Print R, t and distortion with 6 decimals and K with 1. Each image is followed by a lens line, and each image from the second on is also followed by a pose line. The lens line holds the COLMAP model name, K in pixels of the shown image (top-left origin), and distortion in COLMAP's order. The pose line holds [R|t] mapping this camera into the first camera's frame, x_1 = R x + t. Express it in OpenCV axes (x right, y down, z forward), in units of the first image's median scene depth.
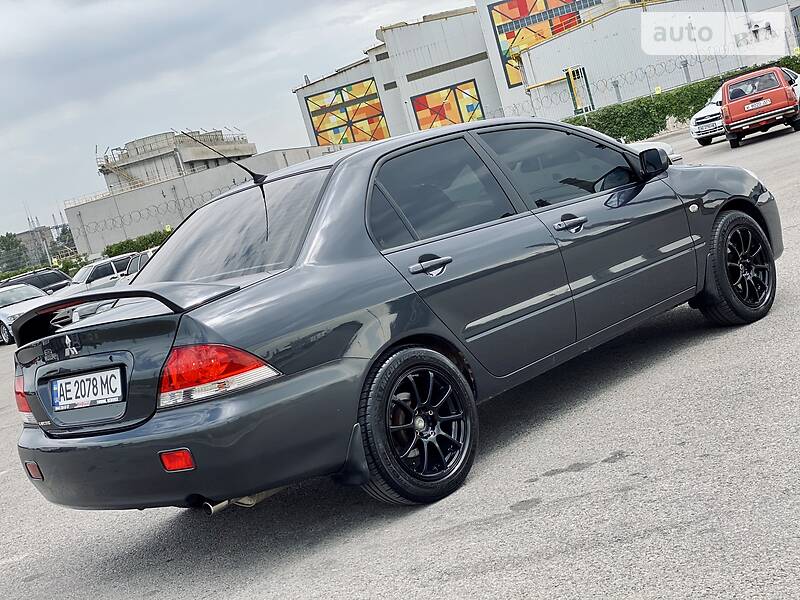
lens RADIAL K [[1208.4, 0, 400.0], [0, 1208.4, 300.0], [0, 0, 1]] dist [-0.035188, 1.446465]
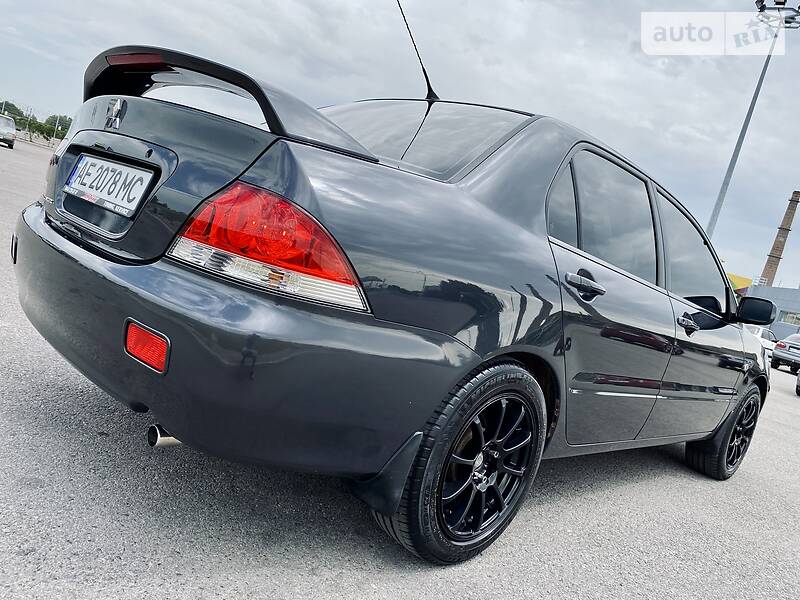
lens RADIAL K [[620.4, 0, 395.8], [0, 620.4, 305.0], [0, 0, 1]] dist [0.004387, 0.004178]
pose [[0.853991, 0.517763, 0.051193, -0.097856], [-0.518452, 0.855107, 0.000205, 0.047706], [-0.043670, -0.026716, 0.998689, 0.639019]]
